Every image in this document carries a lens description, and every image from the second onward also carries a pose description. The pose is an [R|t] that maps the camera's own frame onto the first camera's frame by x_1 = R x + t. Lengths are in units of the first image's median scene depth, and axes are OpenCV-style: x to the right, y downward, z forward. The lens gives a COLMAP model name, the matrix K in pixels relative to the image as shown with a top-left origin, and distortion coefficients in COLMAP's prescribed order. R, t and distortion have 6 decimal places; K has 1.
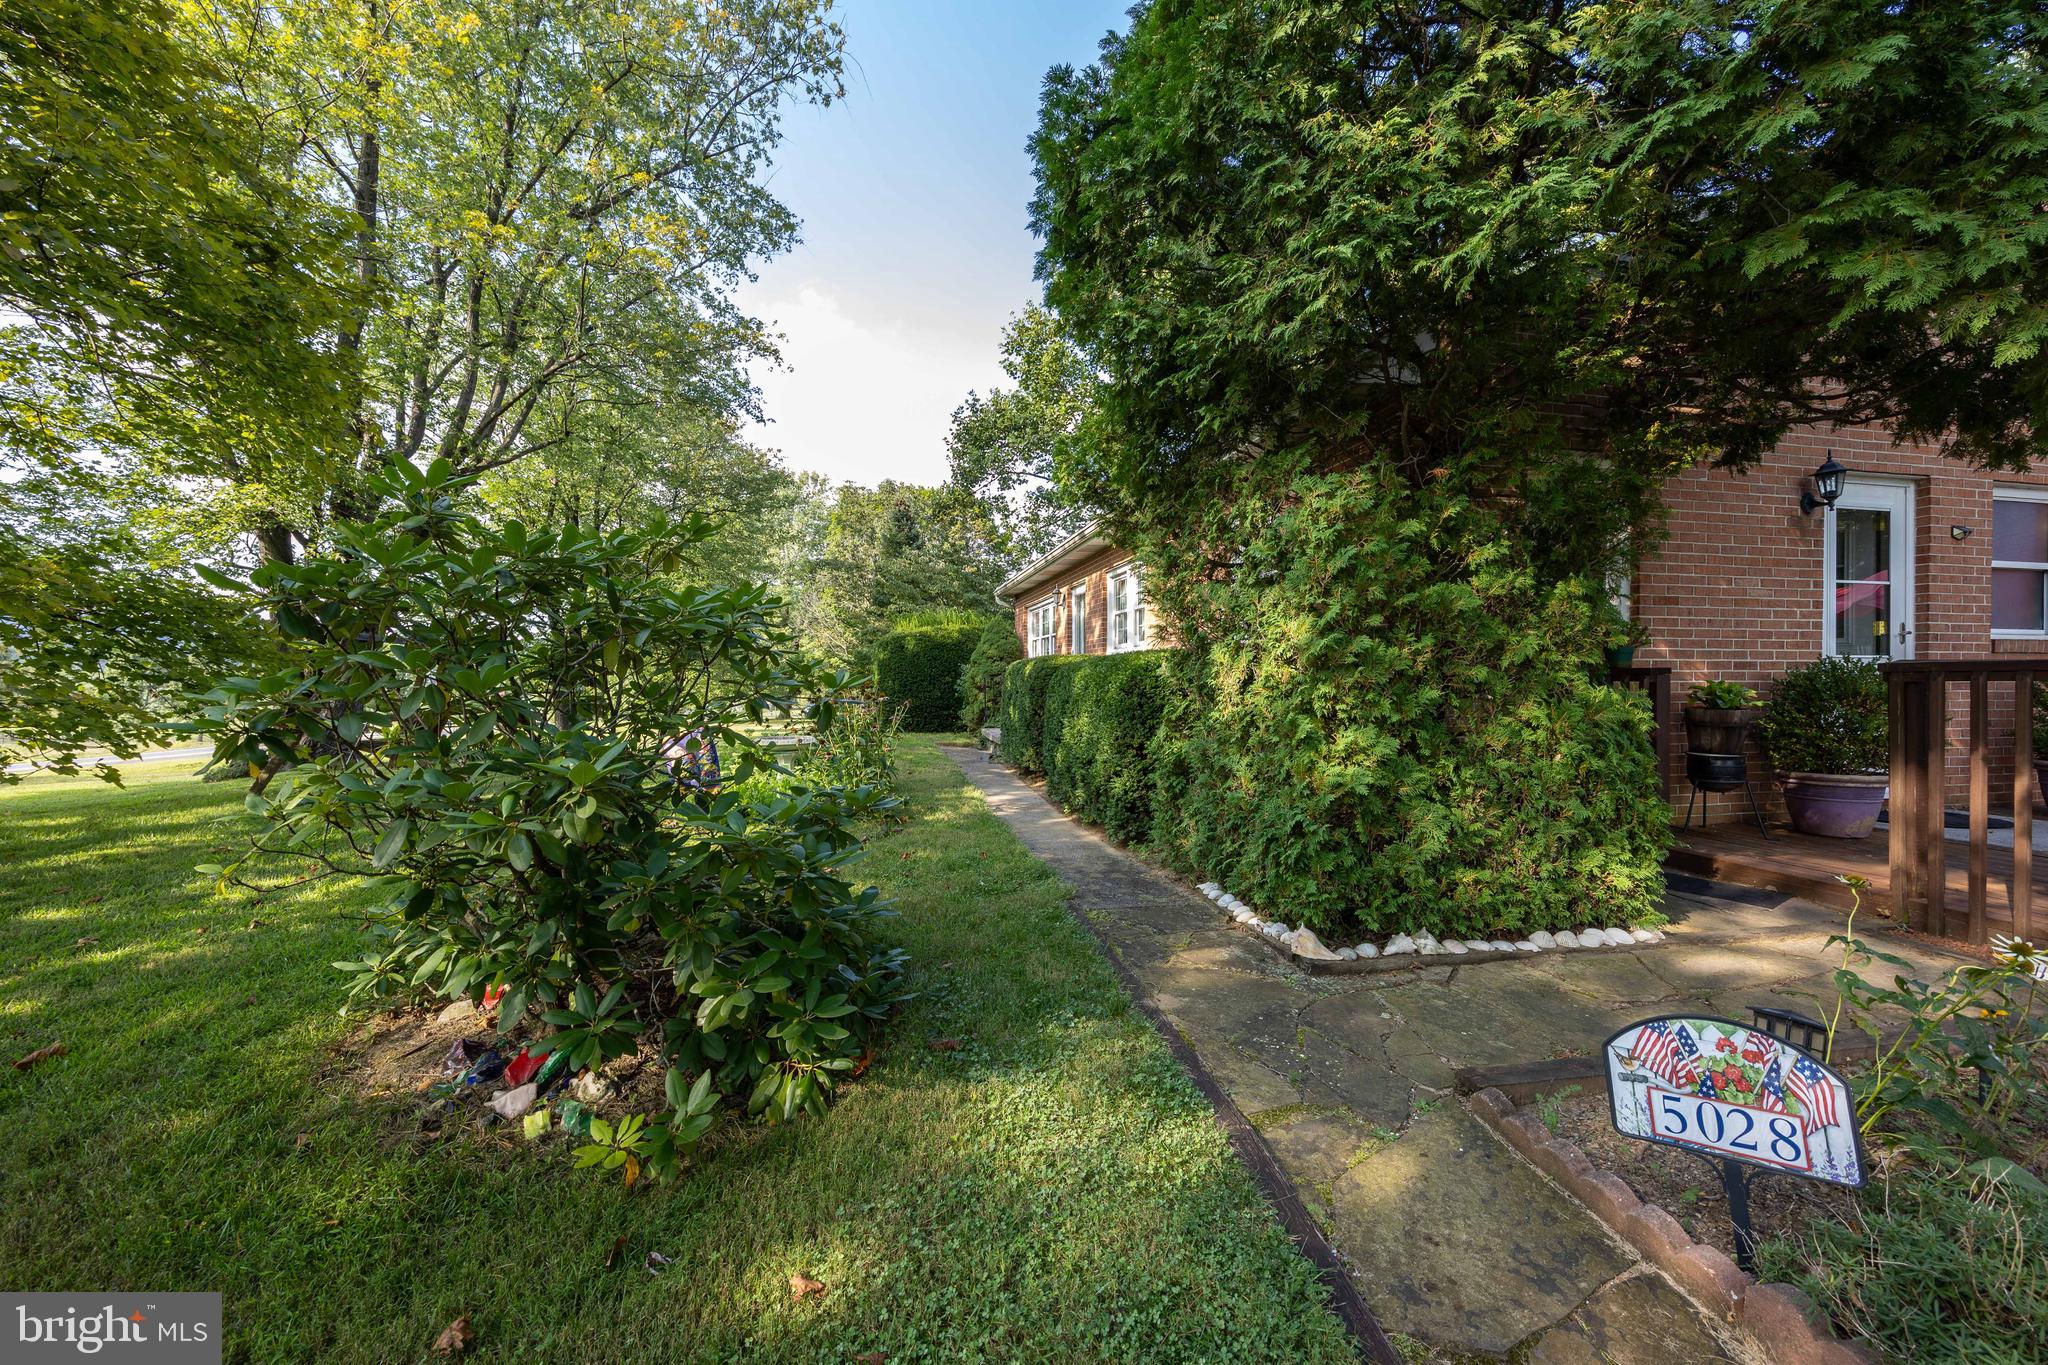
lens RADIAL K [[769.3, 0, 1028.3], [0, 769.3, 680.9], [0, 0, 1]] dist [-0.000351, -0.000392]
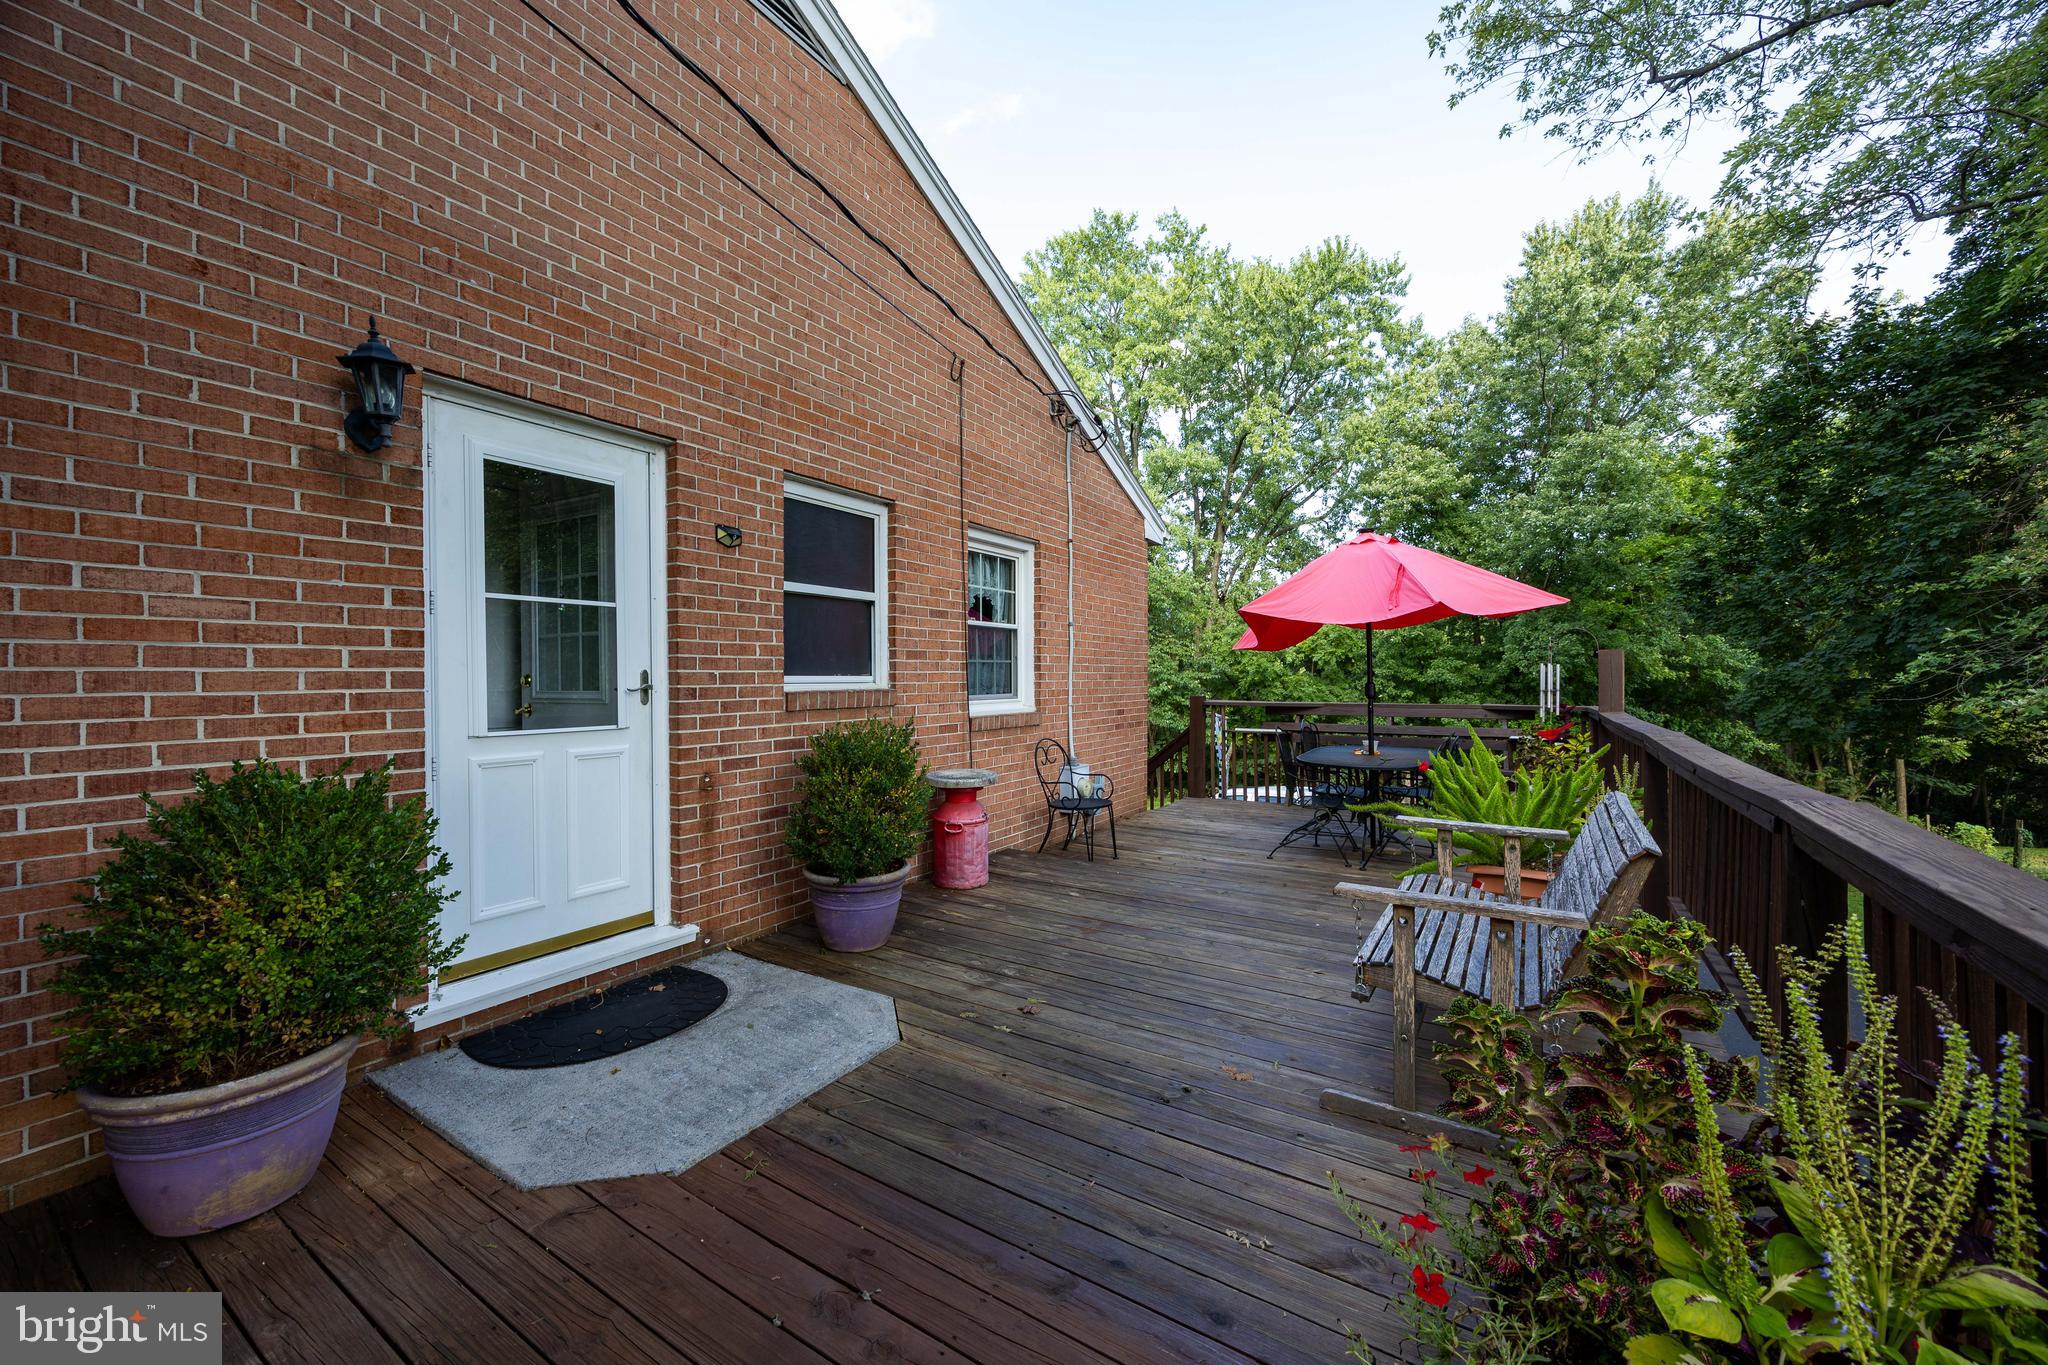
lens RADIAL K [[777.6, 0, 1024.5], [0, 777.6, 676.5], [0, 0, 1]] dist [-0.004884, -0.000028]
pose [[0.688872, -0.005671, 0.724861, 0.896893], [0.012757, 0.999909, -0.004301, -0.064380], [-0.724771, 0.012210, 0.688882, 0.347832]]
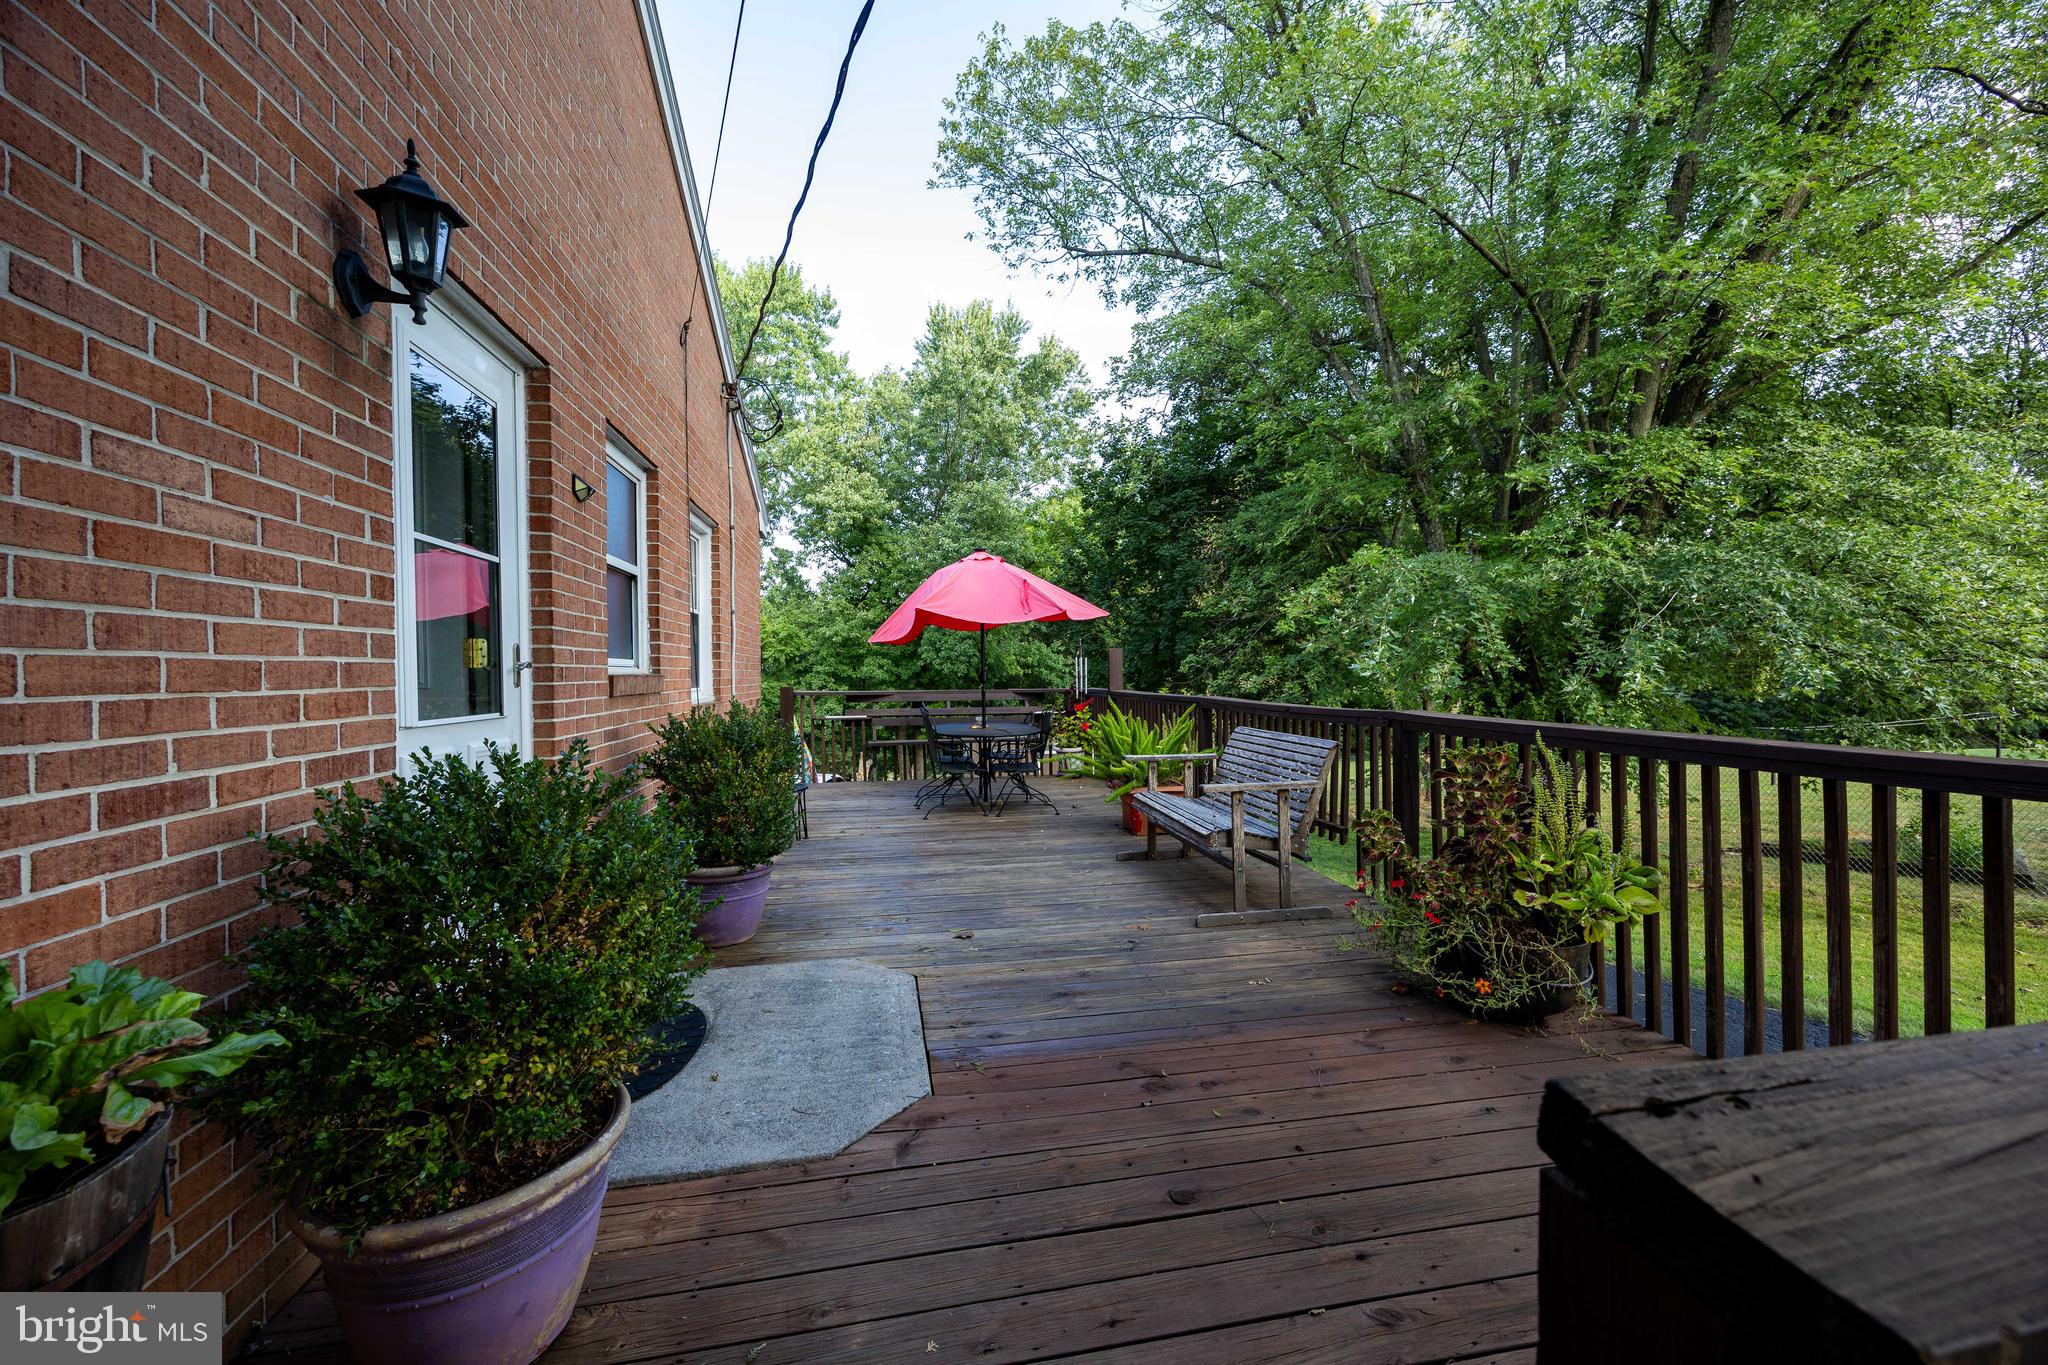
lens RADIAL K [[777.6, 0, 1024.5], [0, 777.6, 676.5], [0, 0, 1]] dist [-0.004884, -0.000028]
pose [[0.006825, -0.008410, 0.999941, 0.641091], [0.018537, 0.999794, 0.008283, -0.053307], [-0.999805, 0.018479, 0.006980, 0.670858]]
